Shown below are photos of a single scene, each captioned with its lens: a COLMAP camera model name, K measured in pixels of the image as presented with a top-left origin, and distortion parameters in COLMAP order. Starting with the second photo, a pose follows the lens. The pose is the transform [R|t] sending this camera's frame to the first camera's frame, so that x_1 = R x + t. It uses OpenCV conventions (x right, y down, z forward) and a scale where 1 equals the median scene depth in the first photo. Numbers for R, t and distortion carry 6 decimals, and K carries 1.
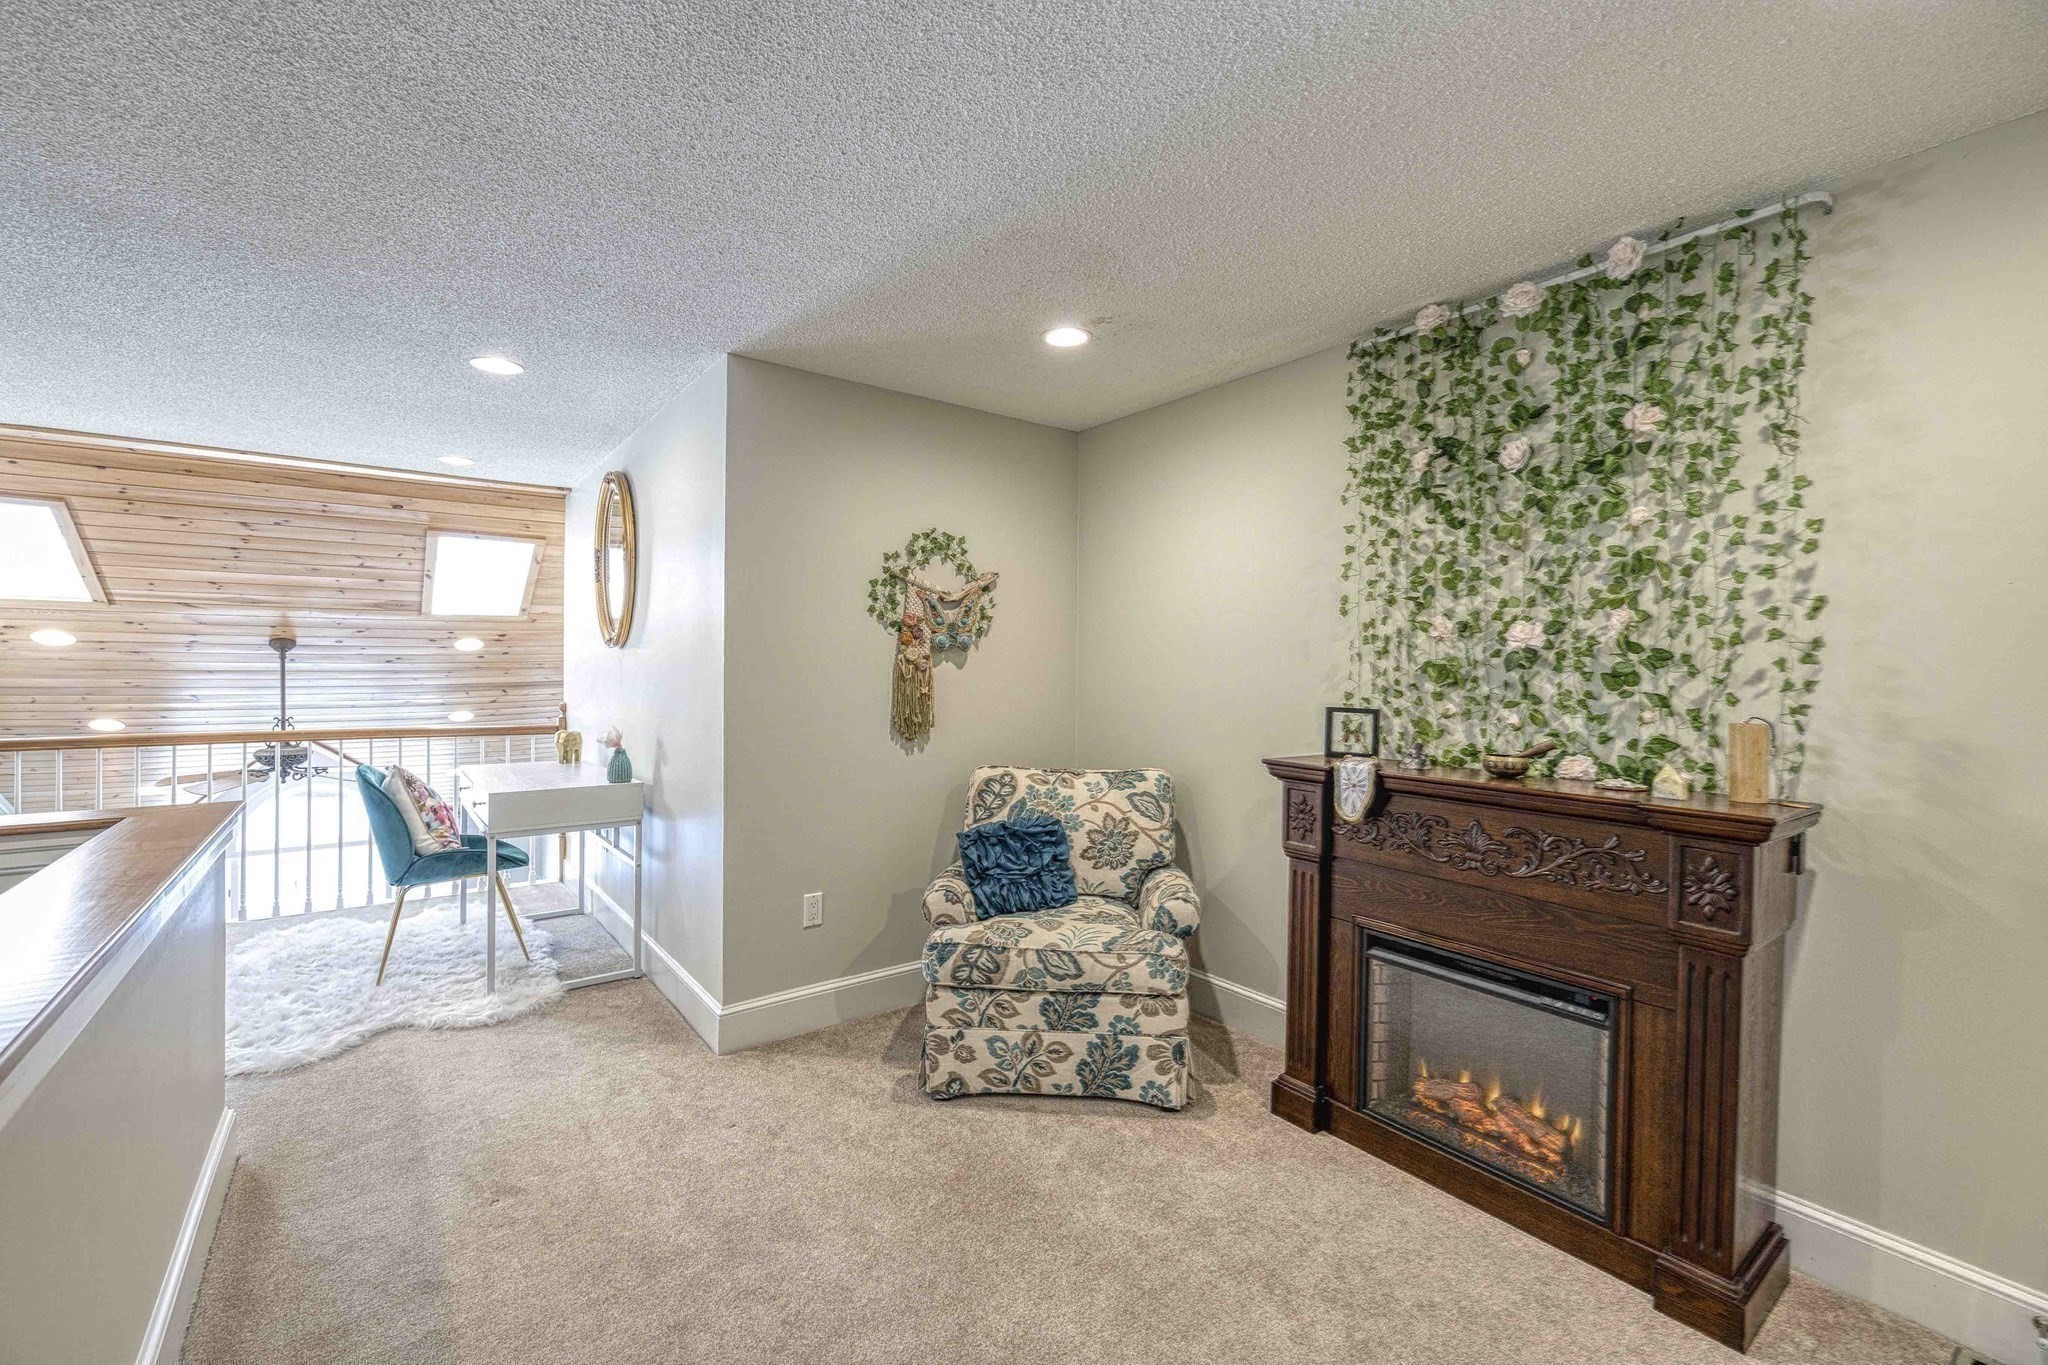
lens RADIAL K [[854.0, 0, 1018.0], [0, 854.0, 669.1], [0, 0, 1]] dist [0.000507, -0.000590]
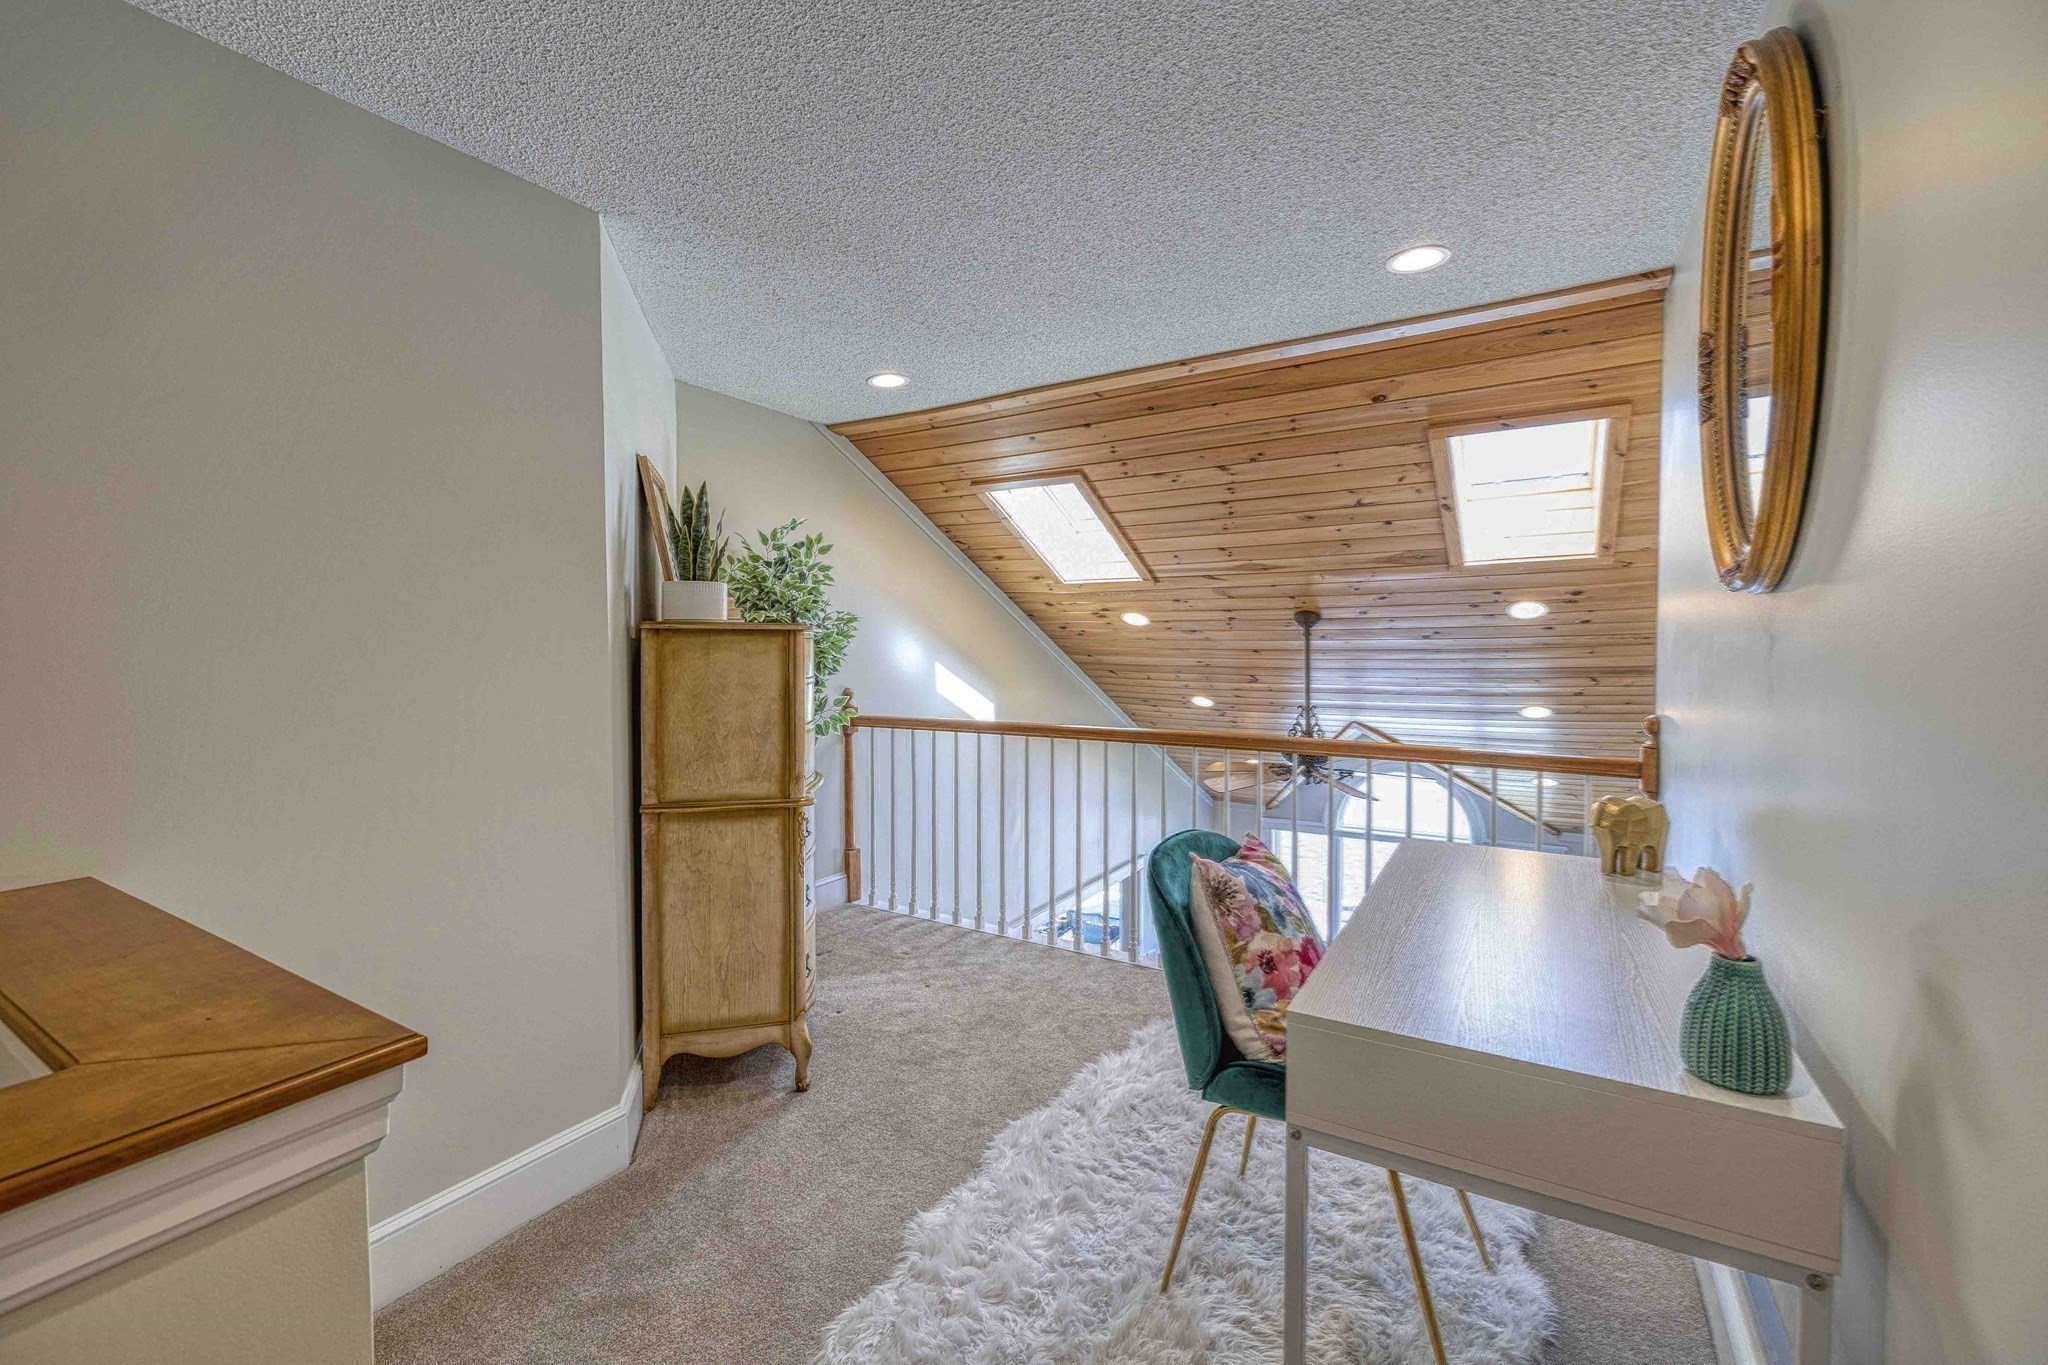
lens RADIAL K [[854.0, 0, 1018.0], [0, 854.0, 669.1], [0, 0, 1]] dist [0.000507, -0.000590]
pose [[0.364274, 0.022742, -0.931014, -0.206489], [0.006639, 0.999613, 0.027015, -0.004214], [0.931268, -0.016022, 0.363982, 0.477322]]
